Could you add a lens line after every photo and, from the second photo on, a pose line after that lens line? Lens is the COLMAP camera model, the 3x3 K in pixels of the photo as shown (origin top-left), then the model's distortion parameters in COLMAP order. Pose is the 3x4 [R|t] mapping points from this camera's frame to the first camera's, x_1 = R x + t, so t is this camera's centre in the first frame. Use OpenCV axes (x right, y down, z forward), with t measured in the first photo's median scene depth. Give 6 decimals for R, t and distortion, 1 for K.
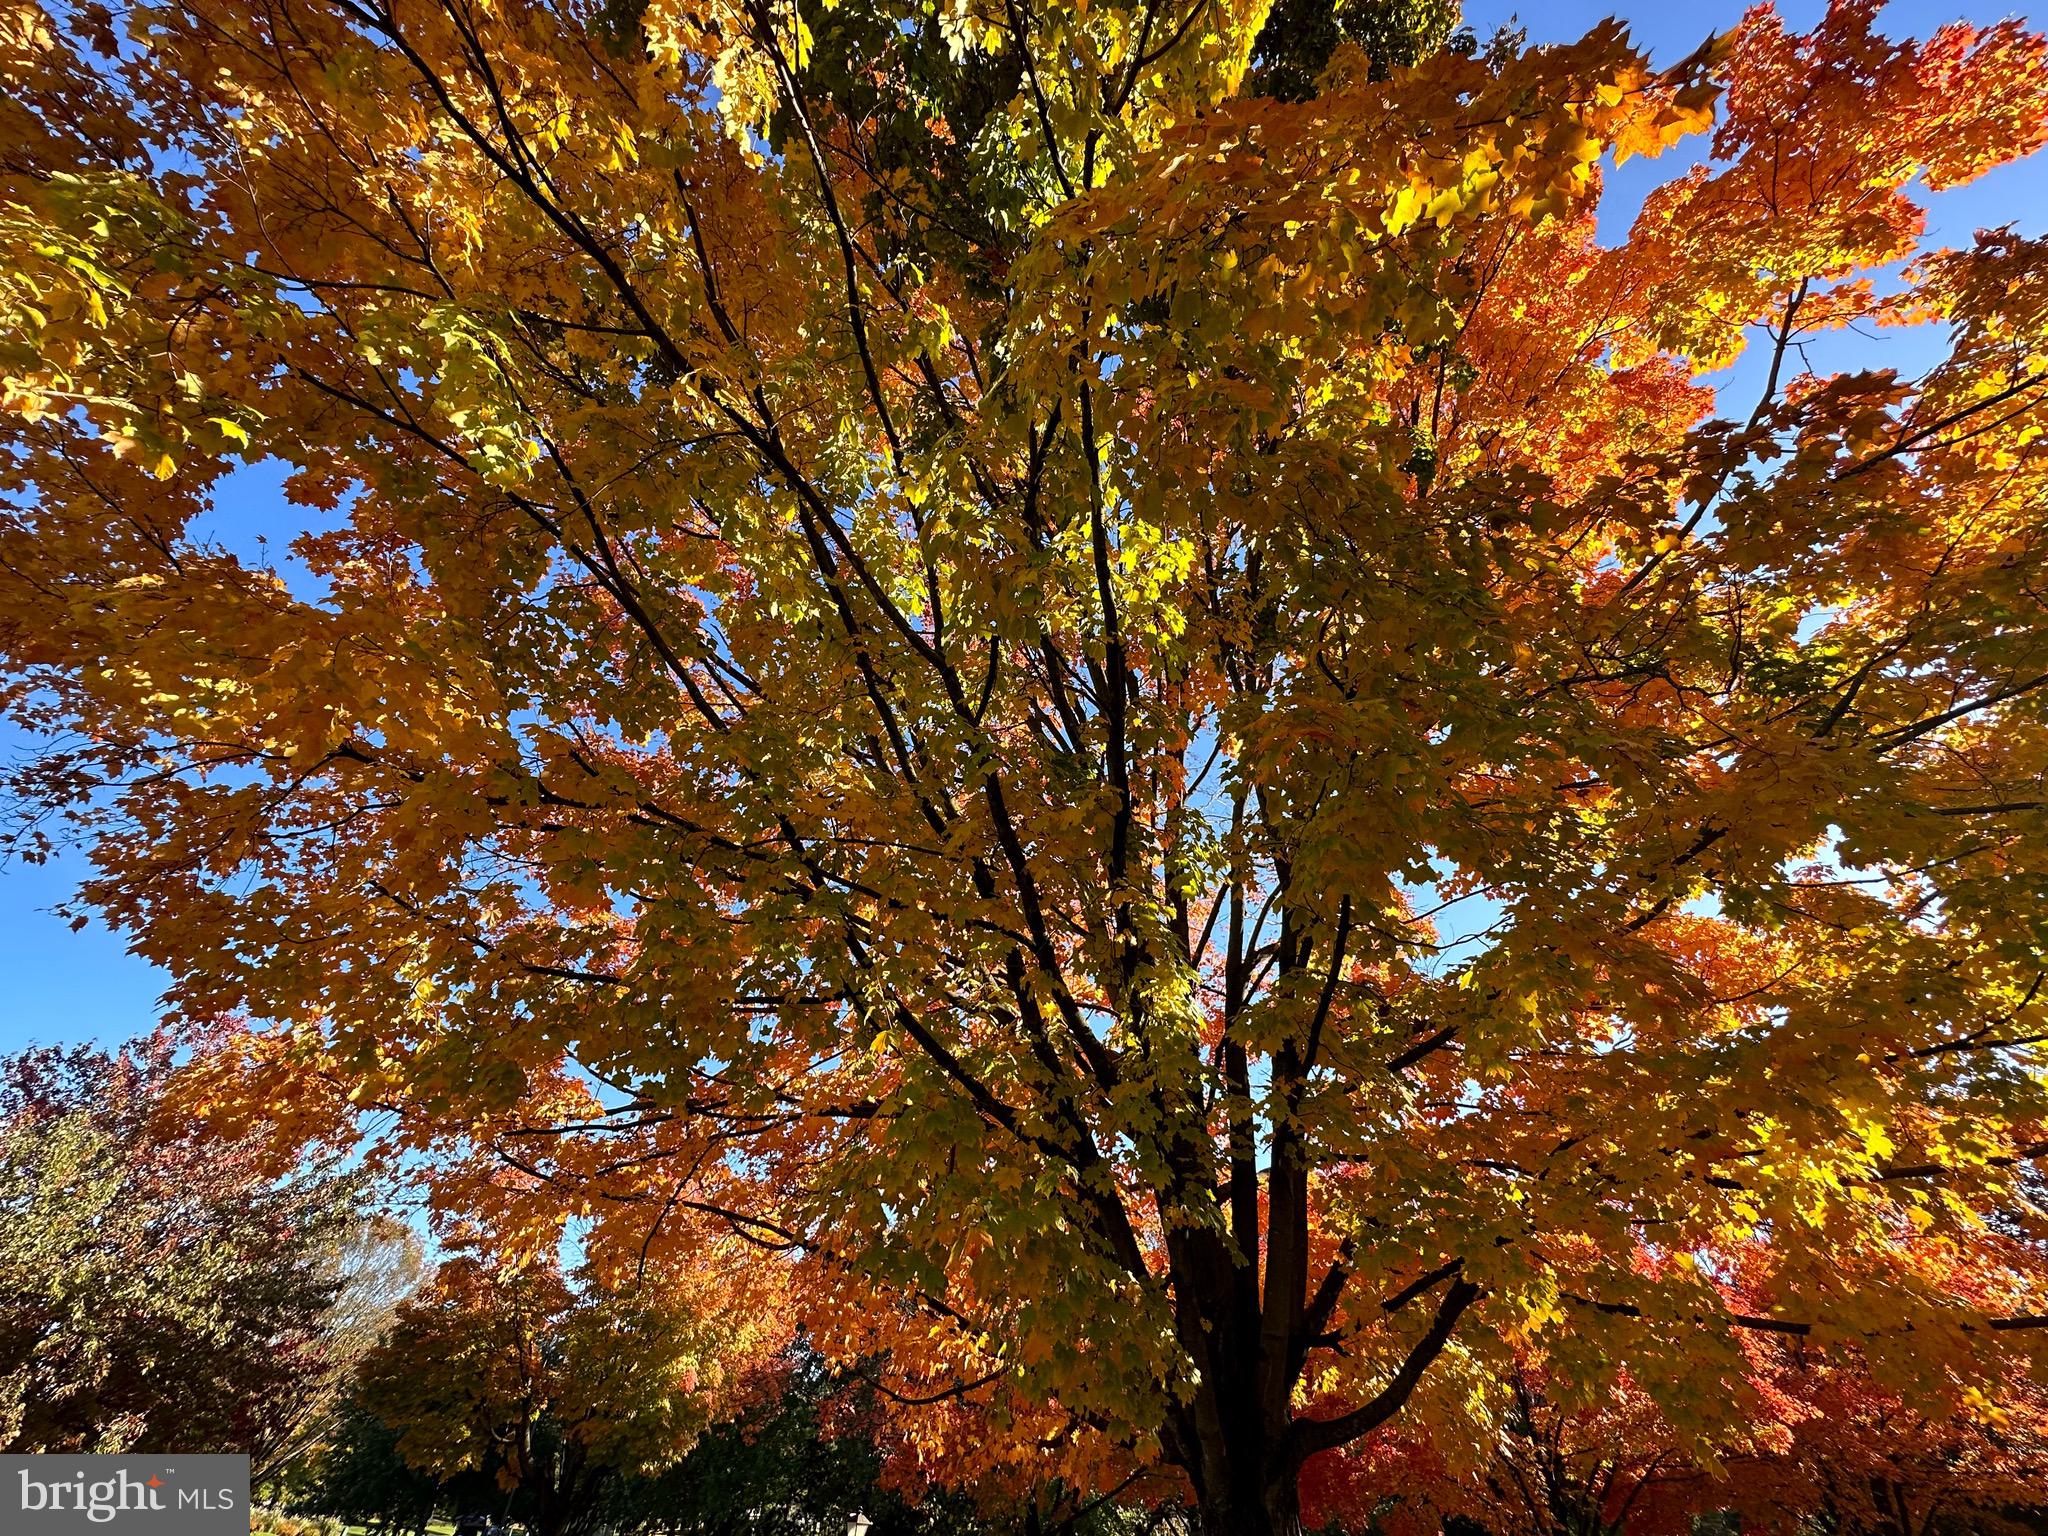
lens RADIAL K [[810.6, 0, 1024.0], [0, 810.6, 768.0], [0, 0, 1]] dist [-0.001758, 0.000804]
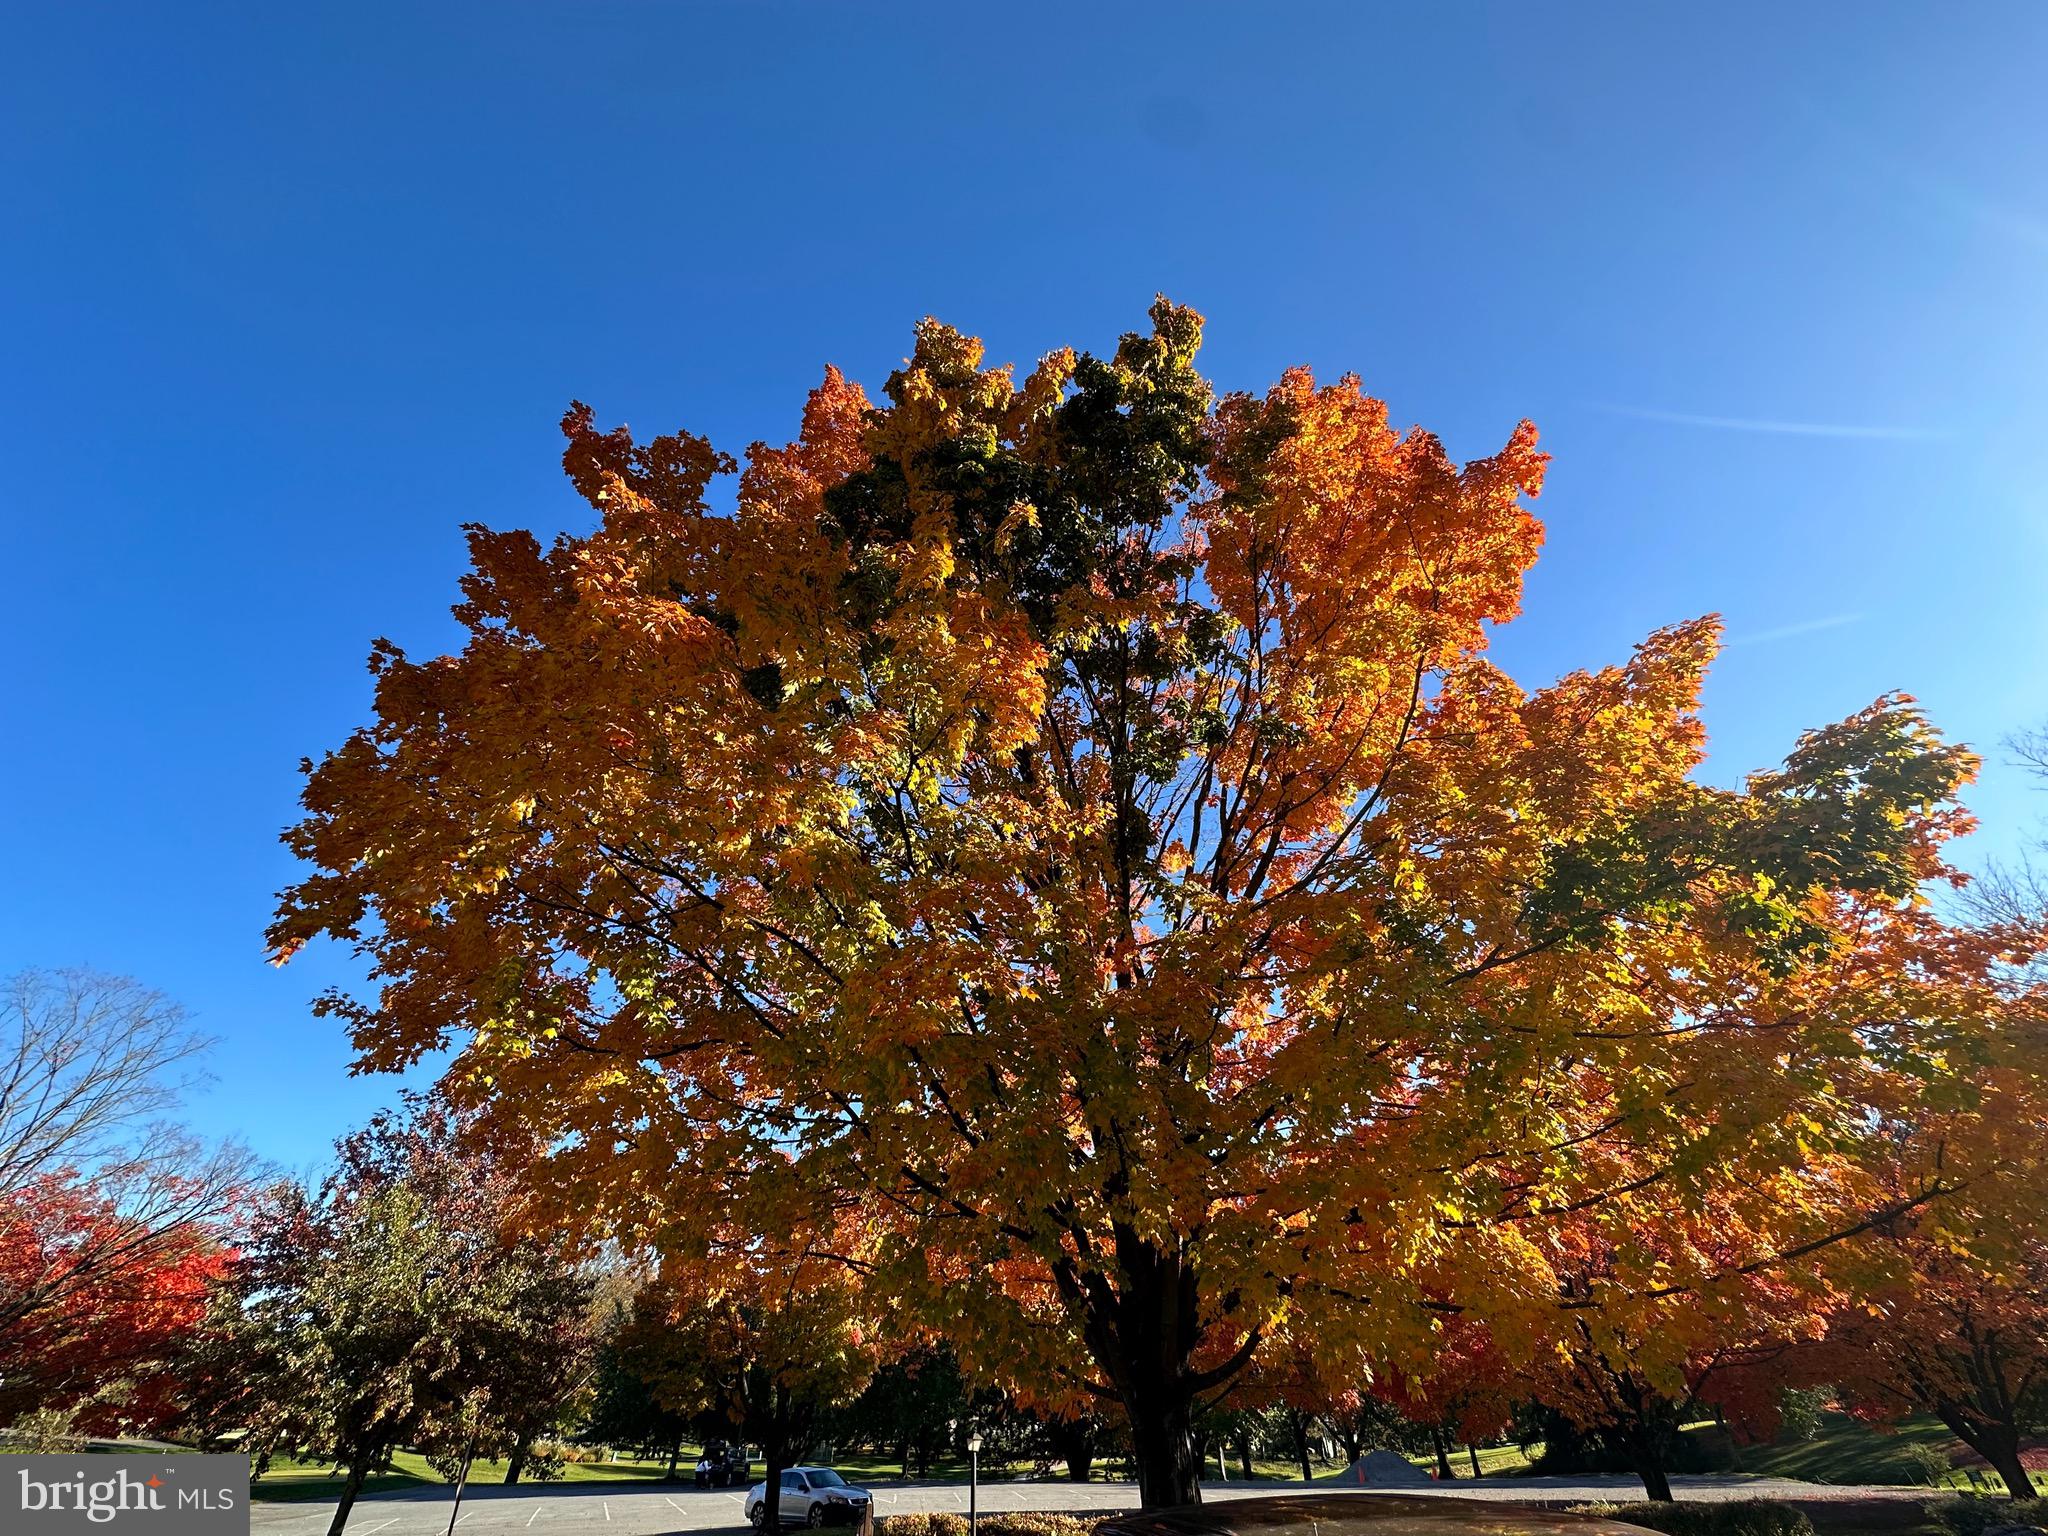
lens RADIAL K [[810.6, 0, 1024.0], [0, 810.6, 768.0], [0, 0, 1]] dist [-0.001758, 0.000804]
pose [[0.983946, -0.136999, -0.114379, 0.117009], [0.144444, 0.987721, 0.059526, -0.170491], [0.104819, -0.075092, 0.991652, -0.175579]]
